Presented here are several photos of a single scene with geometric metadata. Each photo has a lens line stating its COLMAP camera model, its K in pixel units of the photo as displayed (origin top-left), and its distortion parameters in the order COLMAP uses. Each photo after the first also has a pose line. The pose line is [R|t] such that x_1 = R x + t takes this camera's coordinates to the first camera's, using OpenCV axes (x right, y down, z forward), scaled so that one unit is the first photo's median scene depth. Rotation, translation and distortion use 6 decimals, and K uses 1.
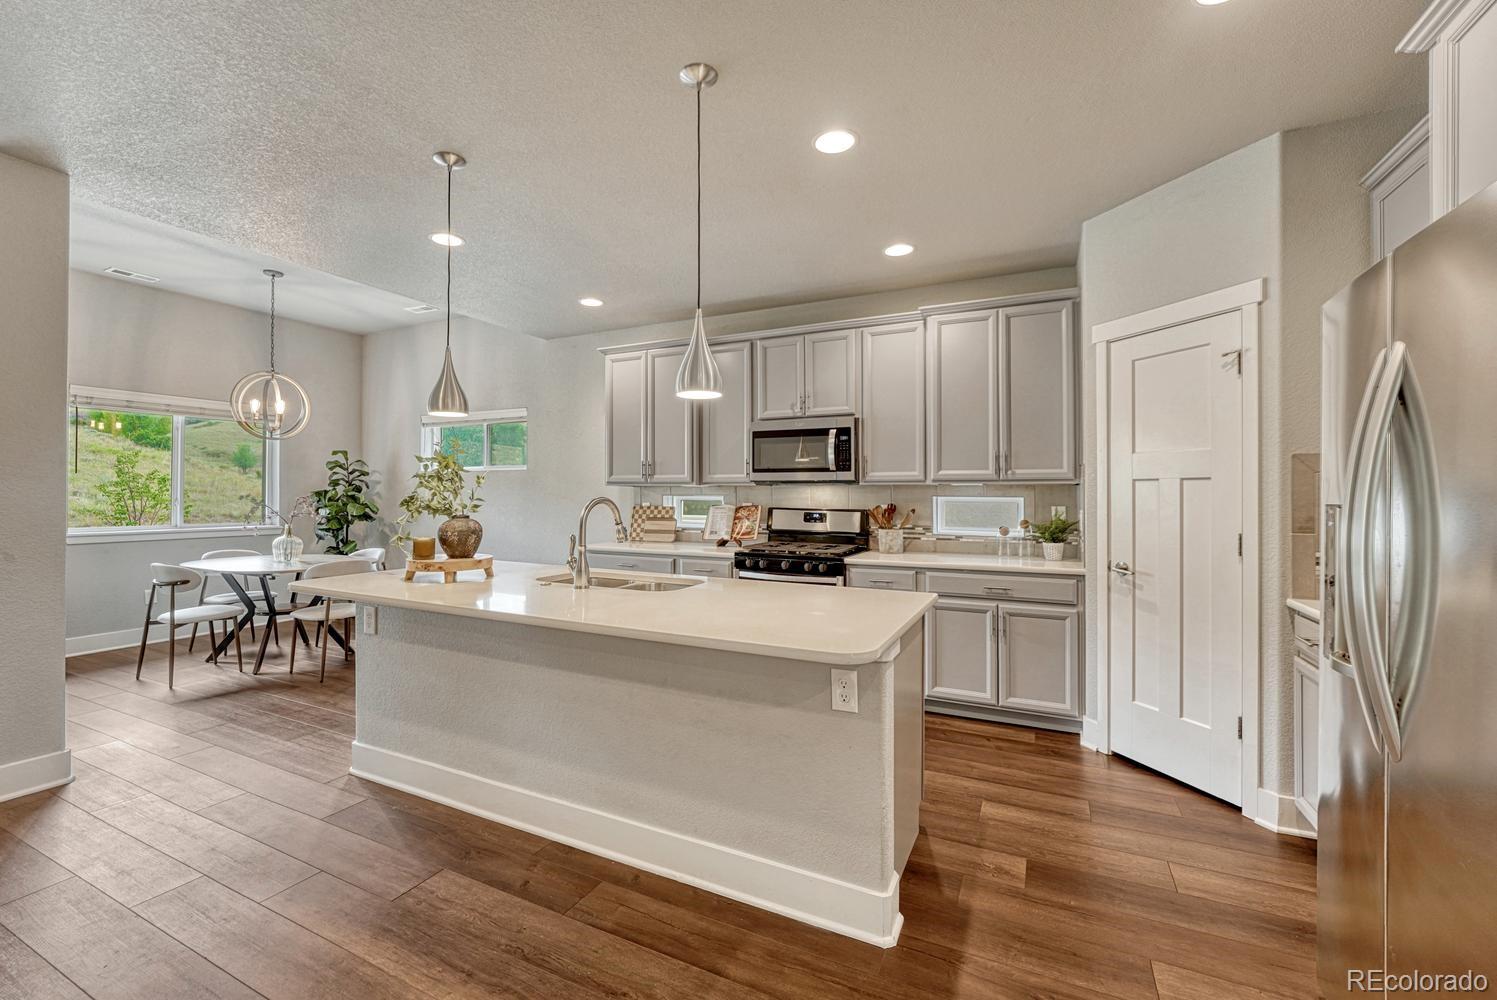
lens RADIAL K [[616.9, 0, 748.3], [0, 616.9, 491.2], [0, 0, 1]] dist [-0.010645, -0.000003]
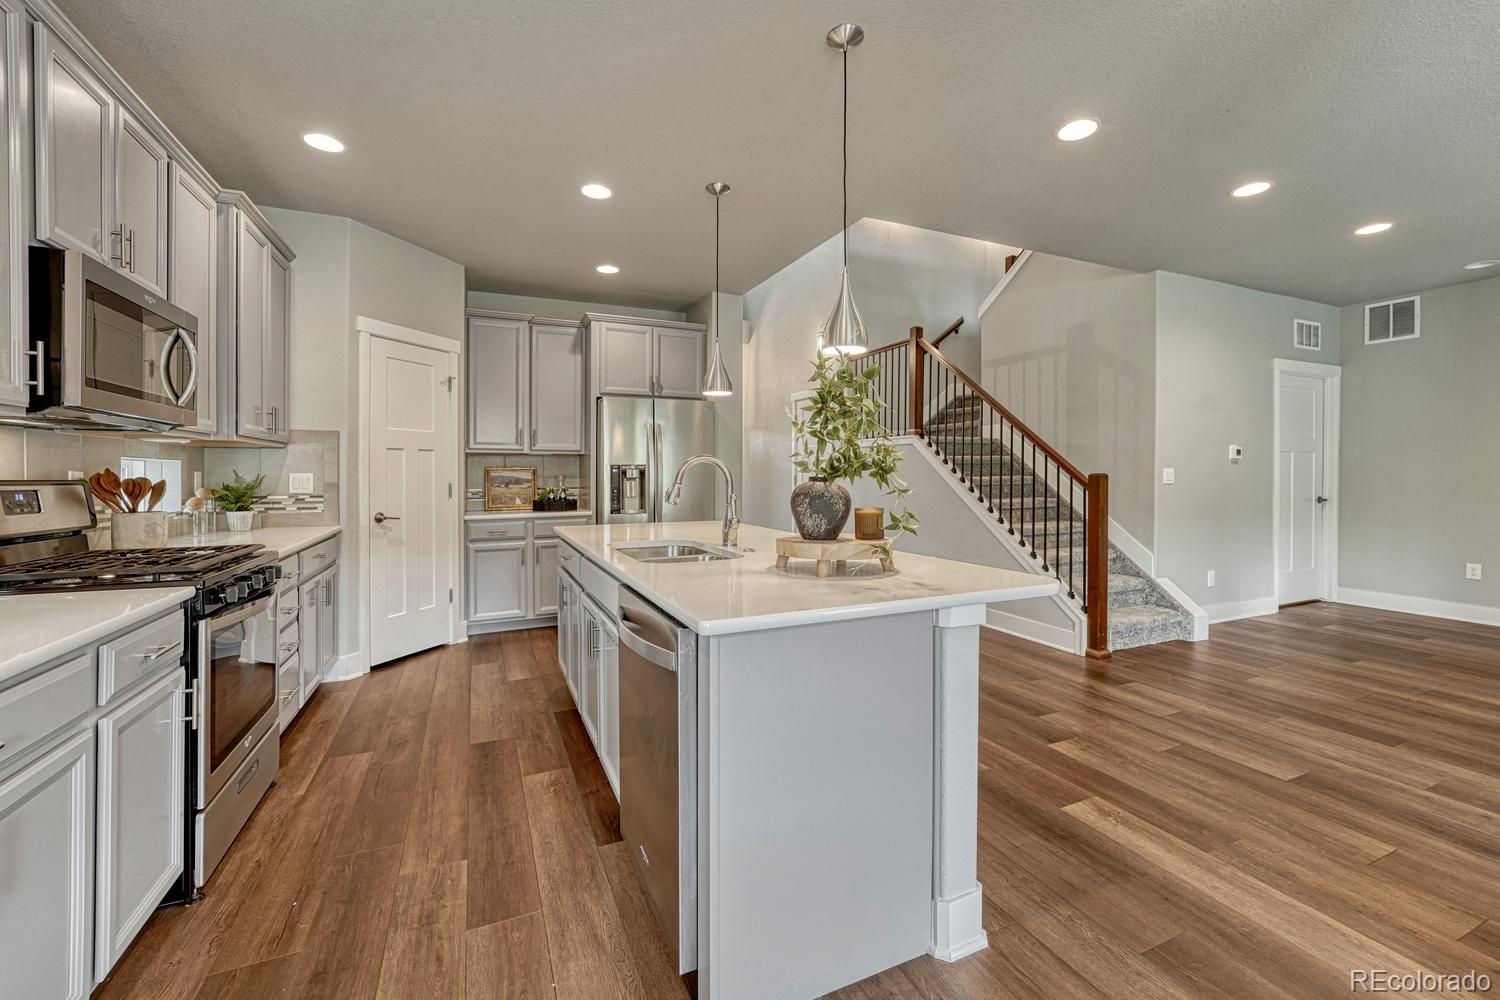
lens RADIAL K [[613.1, 0, 742.2], [0, 613.1, 480.5], [0, 0, 1]] dist [-0.007834, 0.000135]
pose [[-0.758327, -0.009500, 0.651805, -0.530796], [-0.002343, 0.999927, 0.011848, 0.021951], [-0.651870, 0.007457, -0.758294, 0.993445]]
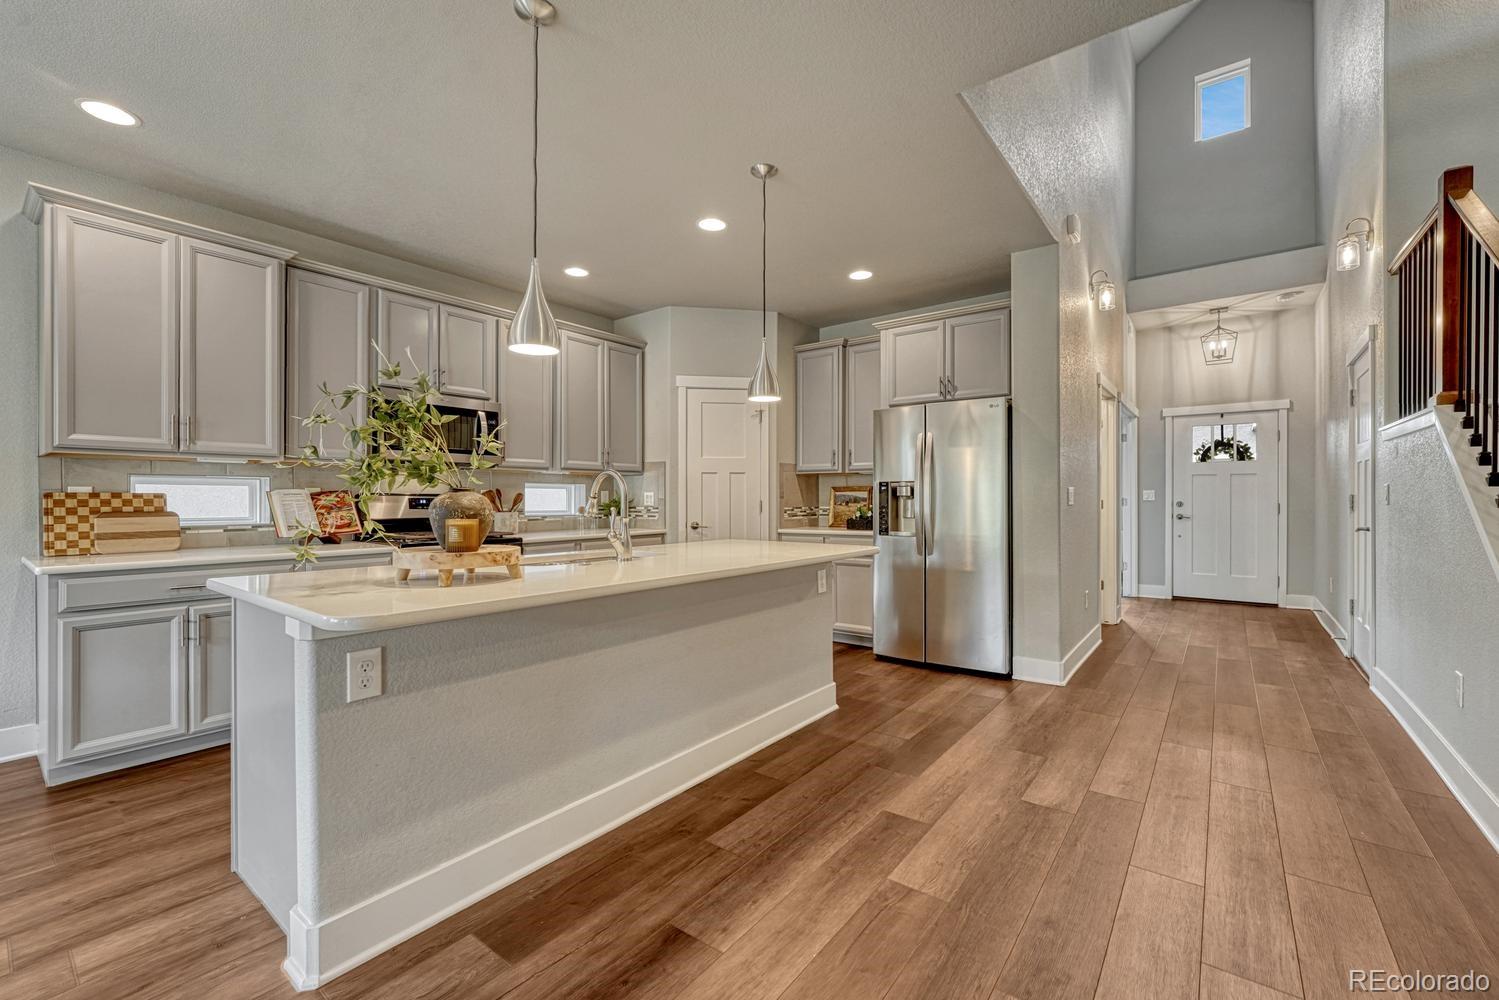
lens RADIAL K [[620.1, 0, 748.4], [0, 620.1, 497.9], [0, 0, 1]] dist [-0.009513, 0.000663]
pose [[0.206724, -0.002663, 0.978396, -0.683120], [-0.001634, 0.999994, 0.003067, 0.030726], [-0.978398, -0.002232, 0.206719, 0.343770]]
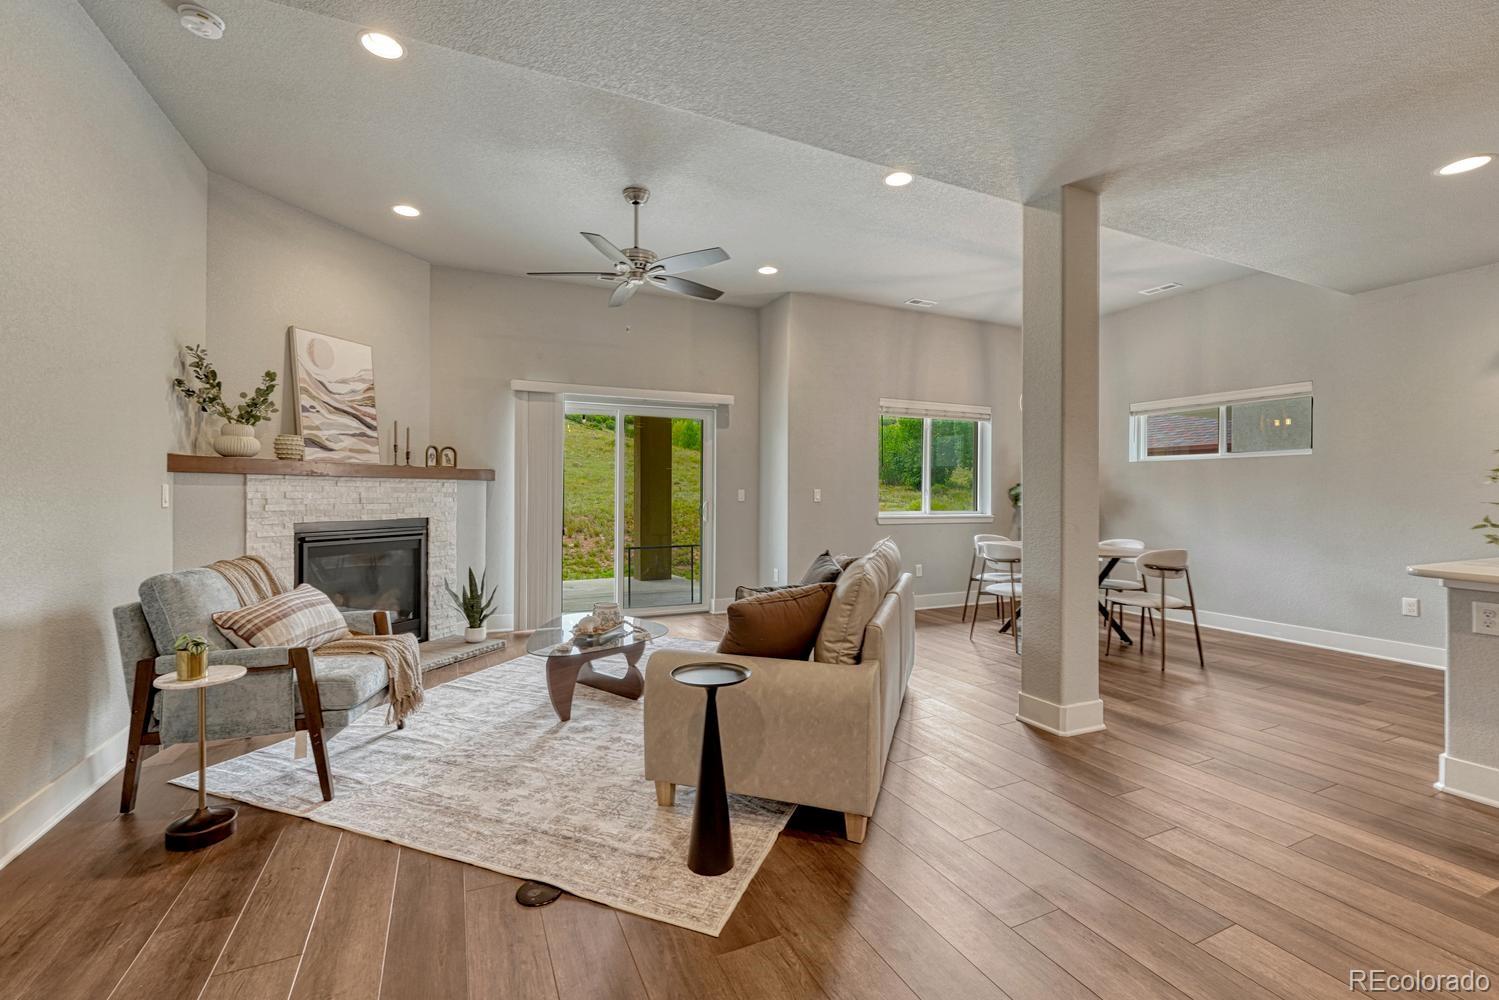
lens RADIAL K [[630.5, 0, 741.5], [0, 630.5, 492.4], [0, 0, 1]] dist [-0.003099, 0.000267]
pose [[0.768995, 0.001078, -0.639254, -0.535150], [-0.000923, 0.999999, 0.000575, 0.022165], [0.639254, 0.000148, 0.768995, -0.205513]]
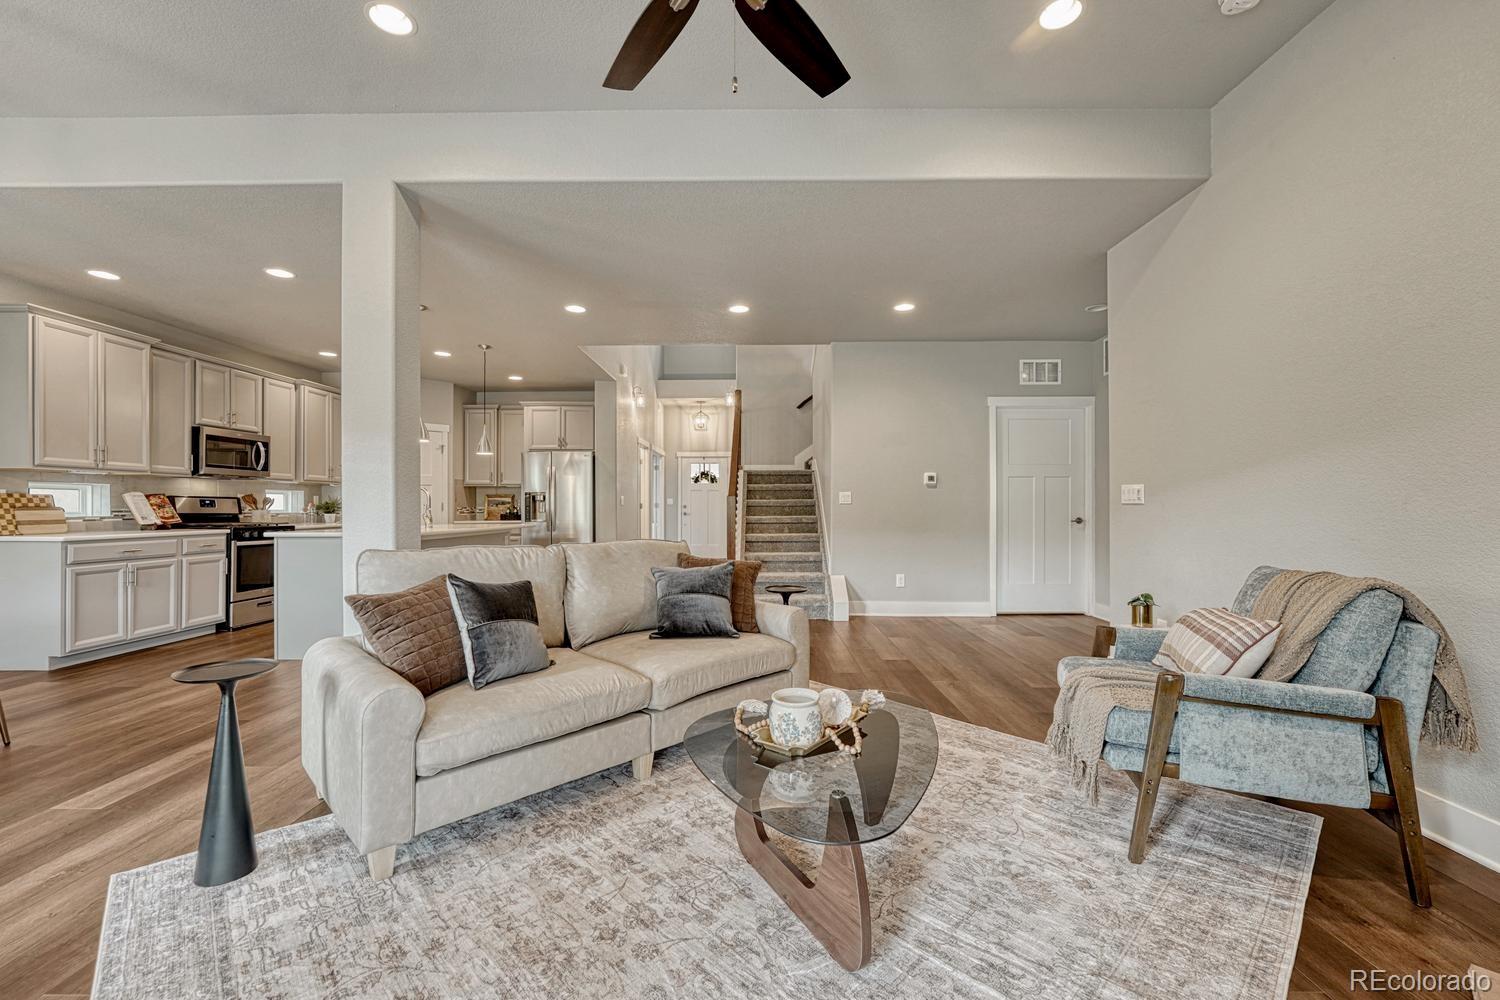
lens RADIAL K [[616.7, 0, 746.6], [0, 616.7, 505.5], [0, 0, 1]] dist [-0.008540, -0.000077]
pose [[-0.422093, -0.001292, 0.906552, -1.547693], [-0.003514, 0.999994, -0.000211, 0.043387], [-0.906546, -0.003275, -0.422095, 0.513624]]
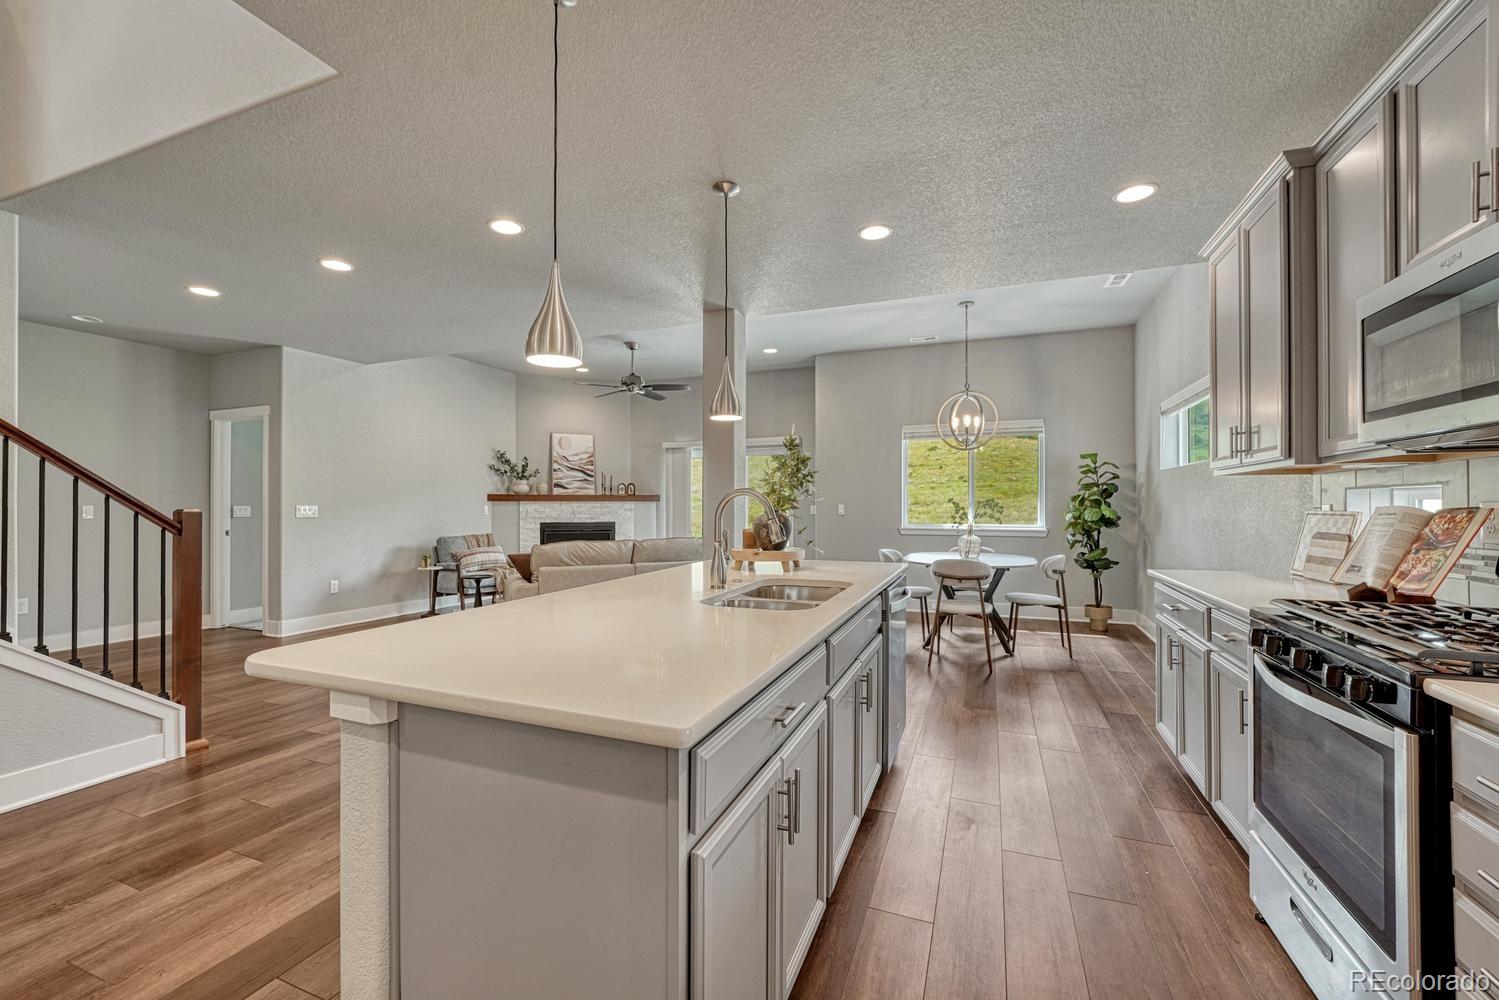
lens RADIAL K [[612.0, 0, 744.0], [0, 612.0, 501.8], [0, 0, 1]] dist [-0.008091, 0.000575]
pose [[0.066870, -0.009137, -0.997720, 0.359385], [0.005063, 0.999948, -0.008818, 0.021864], [0.997749, -0.004462, 0.066913, 0.558374]]
